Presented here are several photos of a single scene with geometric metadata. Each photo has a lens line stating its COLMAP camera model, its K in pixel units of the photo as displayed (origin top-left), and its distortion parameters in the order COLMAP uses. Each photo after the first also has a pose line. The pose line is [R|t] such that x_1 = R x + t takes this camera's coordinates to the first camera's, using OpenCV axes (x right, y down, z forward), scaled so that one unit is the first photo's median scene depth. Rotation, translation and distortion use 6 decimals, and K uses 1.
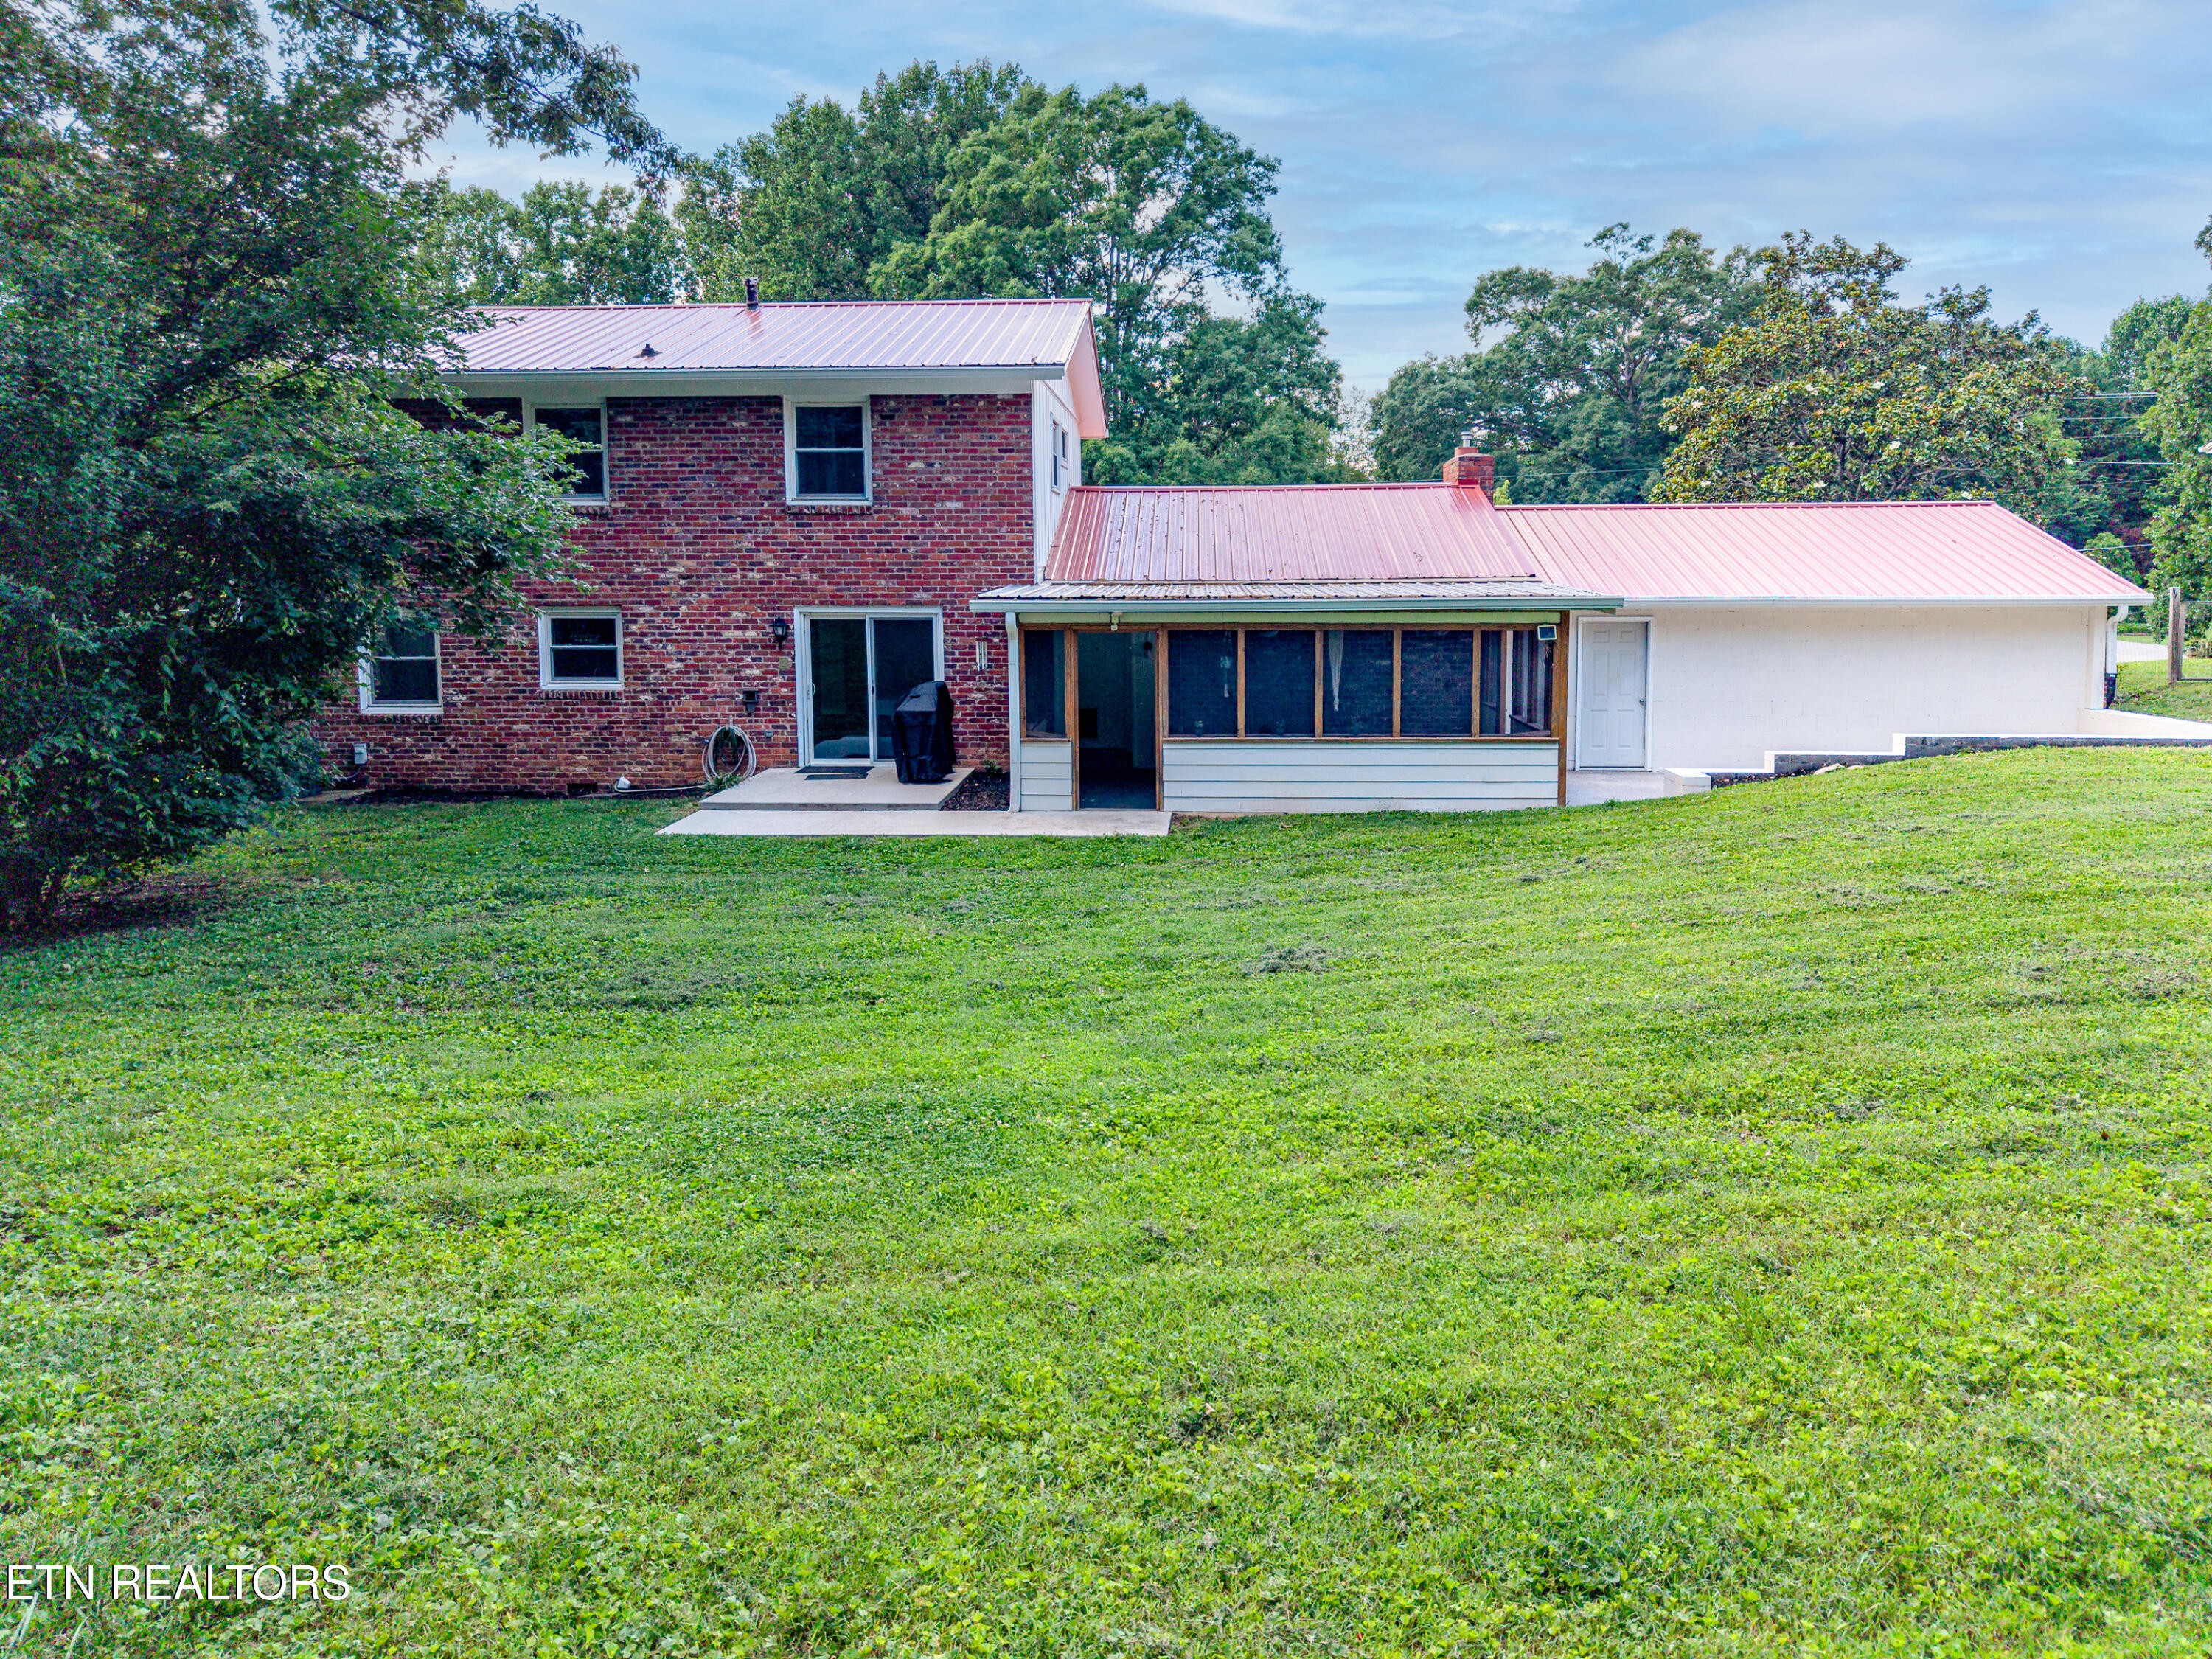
lens RADIAL K [[1538.2, 0, 1013.4], [0, 1538.2, 829.2], [0, 0, 1]] dist [0.156030, -0.228179]
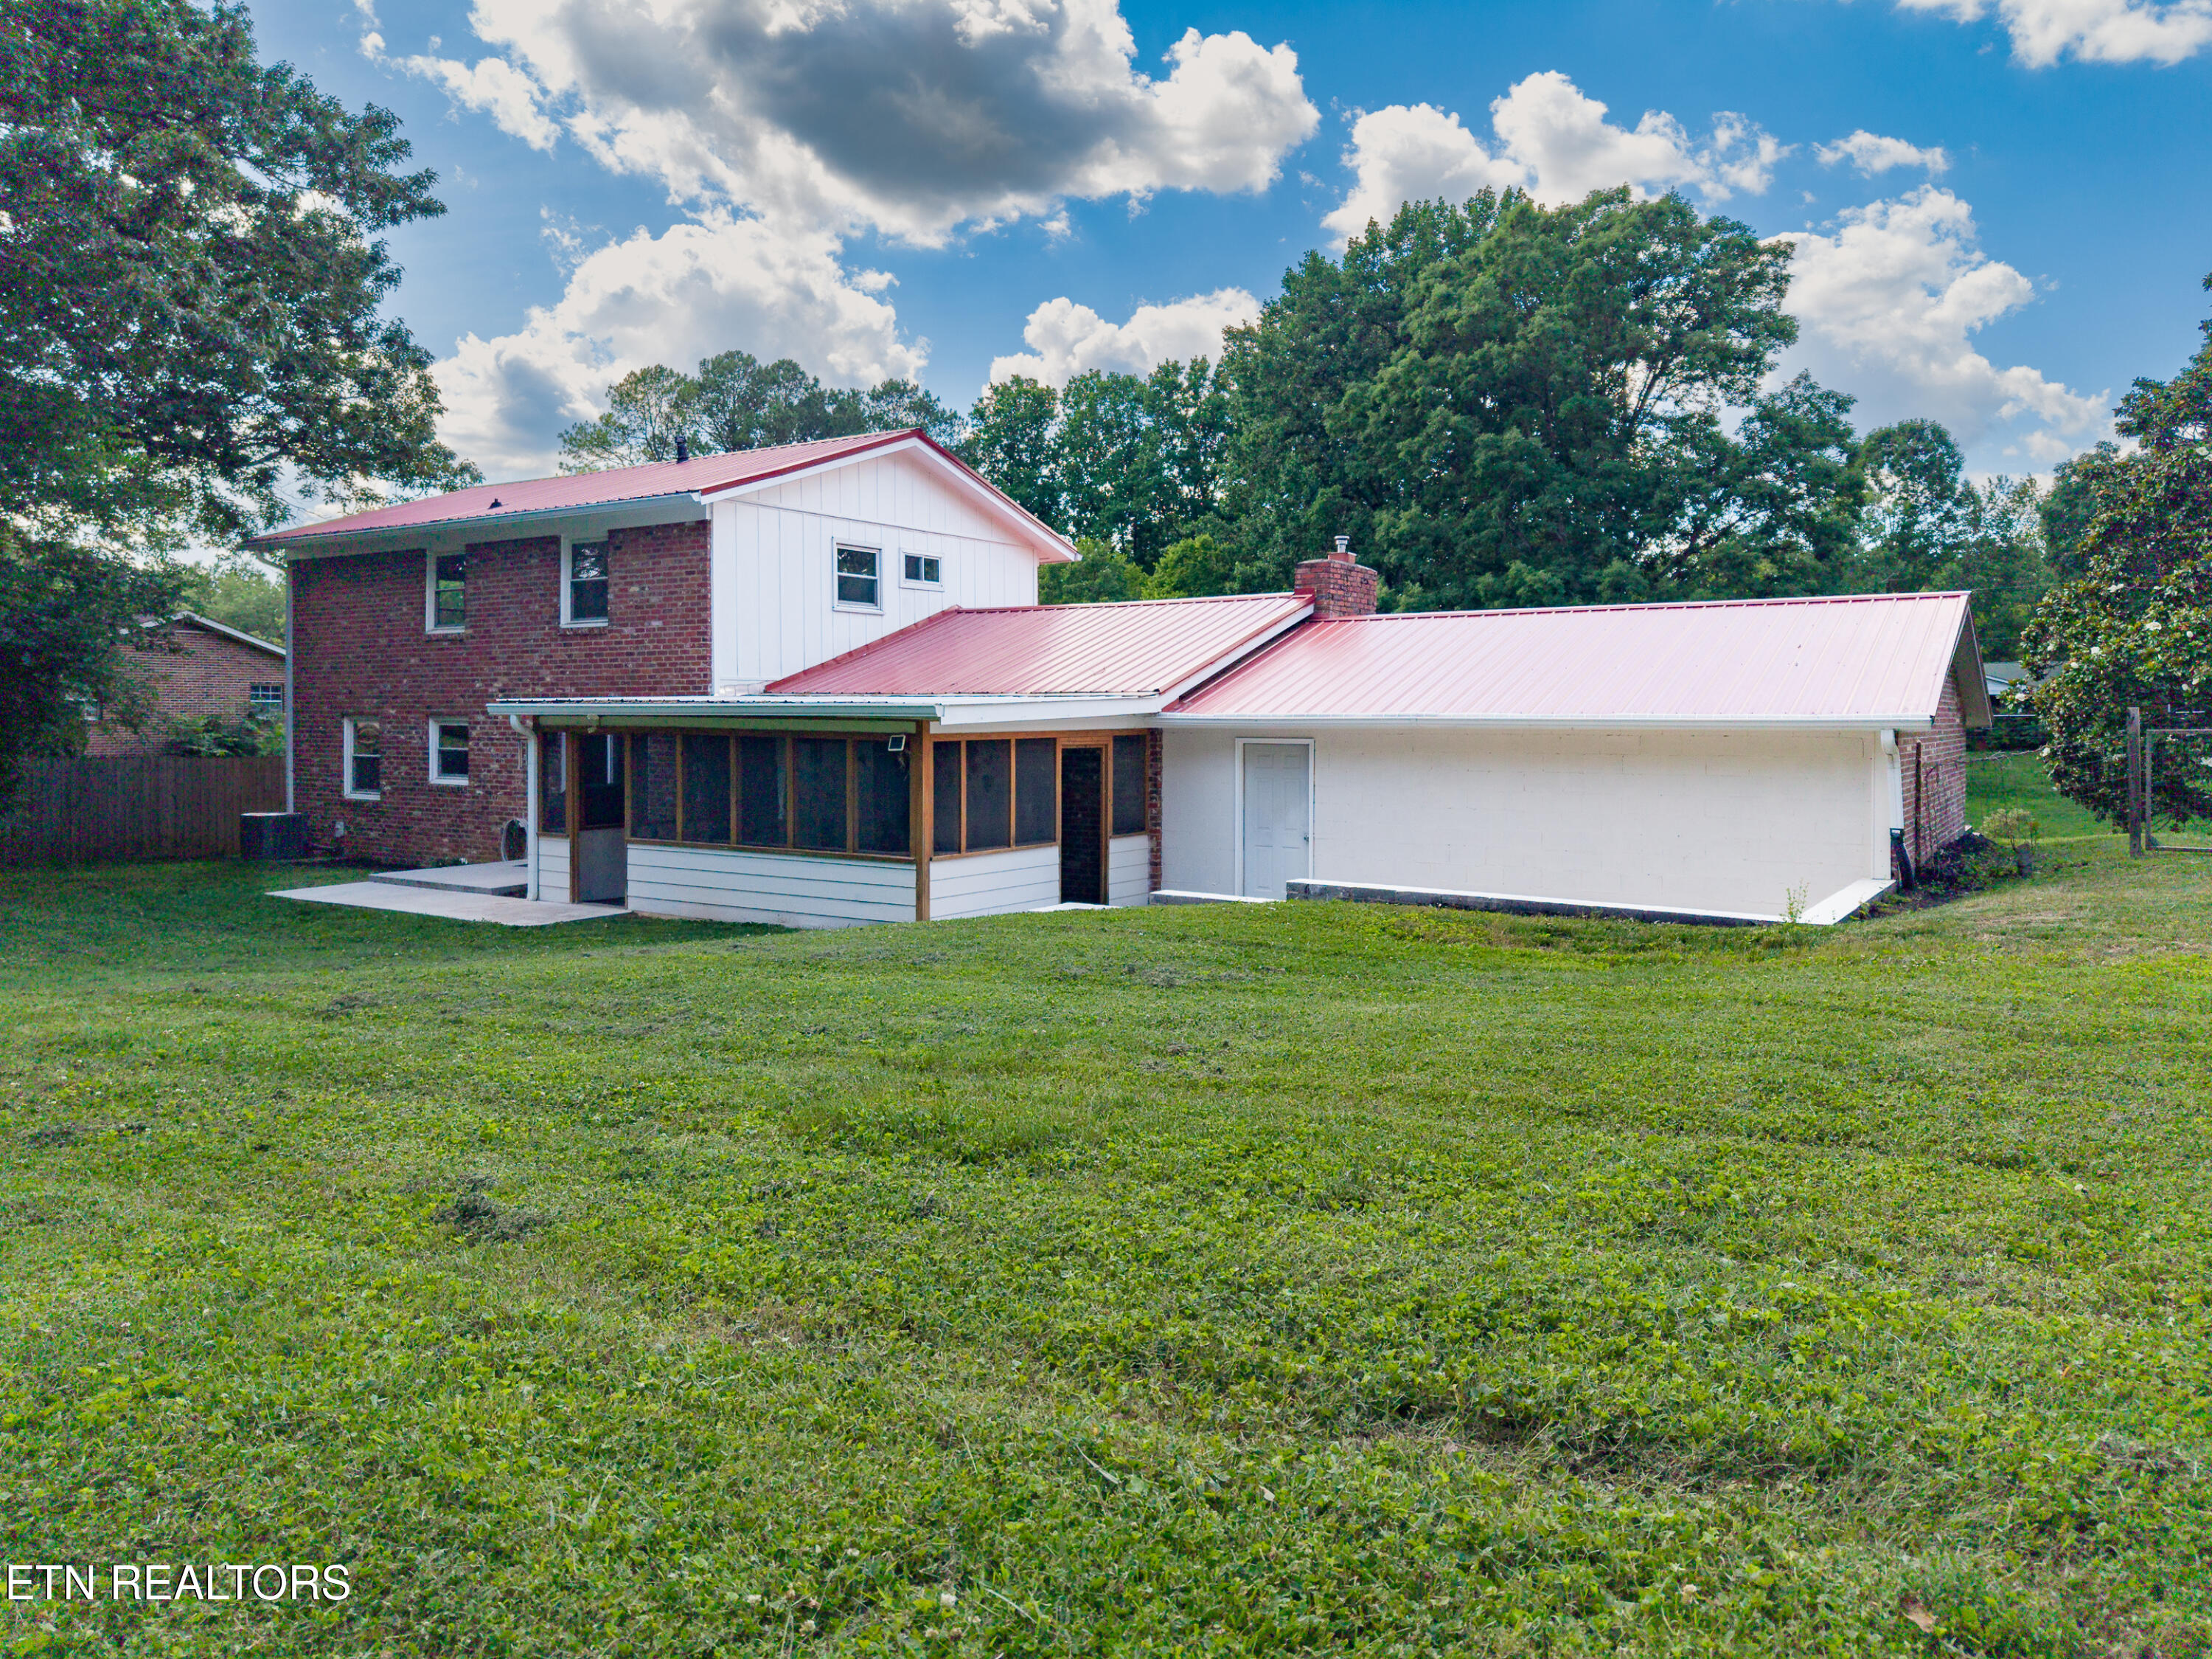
lens RADIAL K [[1538.2, 0, 1013.4], [0, 1538.2, 829.2], [0, 0, 1]] dist [0.156030, -0.228179]
pose [[0.849088, 0.047812, -0.526083, 0.721583], [-0.098721, 0.992712, -0.069113, -0.015262], [0.518944, 0.110618, 0.847620, 0.214664]]
